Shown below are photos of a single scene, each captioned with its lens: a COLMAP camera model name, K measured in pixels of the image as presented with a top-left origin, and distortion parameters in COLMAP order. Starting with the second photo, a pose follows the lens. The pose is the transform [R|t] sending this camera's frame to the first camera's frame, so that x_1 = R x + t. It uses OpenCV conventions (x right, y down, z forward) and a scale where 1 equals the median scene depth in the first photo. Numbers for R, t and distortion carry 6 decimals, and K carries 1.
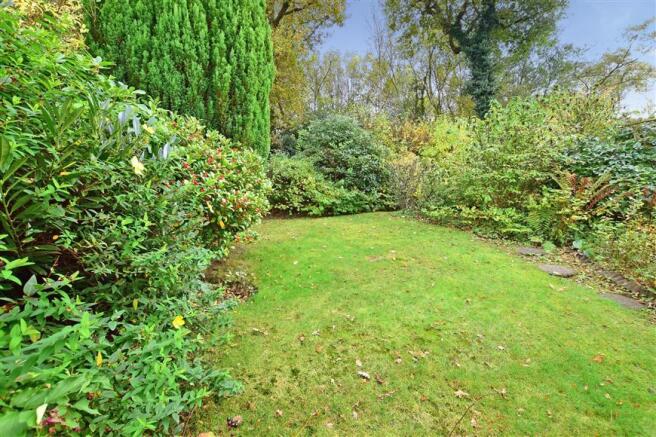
lens RADIAL K [[281.2, 0, 332.6], [0, 281.2, 218.8], [0, 0, 1]] dist [-0.002524, -0.000500]
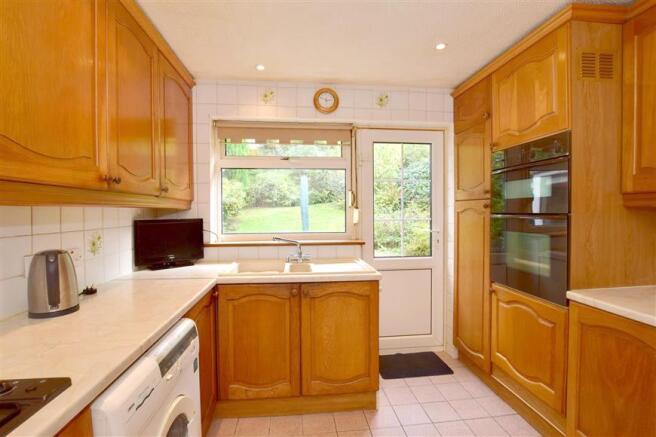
lens RADIAL K [[294.3, 0, 326.7], [0, 294.3, 216.7], [0, 0, 1]] dist [-0.005440, -0.000058]
pose [[0.990729, -0.009247, -0.135535, 0.438677], [0.012275, 0.999693, 0.021518, 0.021480], [0.135294, -0.022982, 0.990539, -0.805676]]
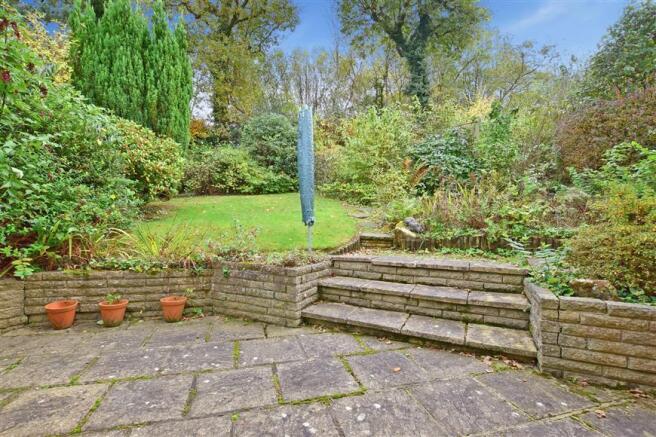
lens RADIAL K [[294.3, 0, 325.7], [0, 294.3, 218.4], [0, 0, 1]] dist [-0.005440, -0.000058]
pose [[0.999311, 0.006735, 0.036488, 0.248487], [-0.007031, 0.999943, 0.007979, 0.089670], [-0.036432, -0.008230, 0.999302, -0.343093]]
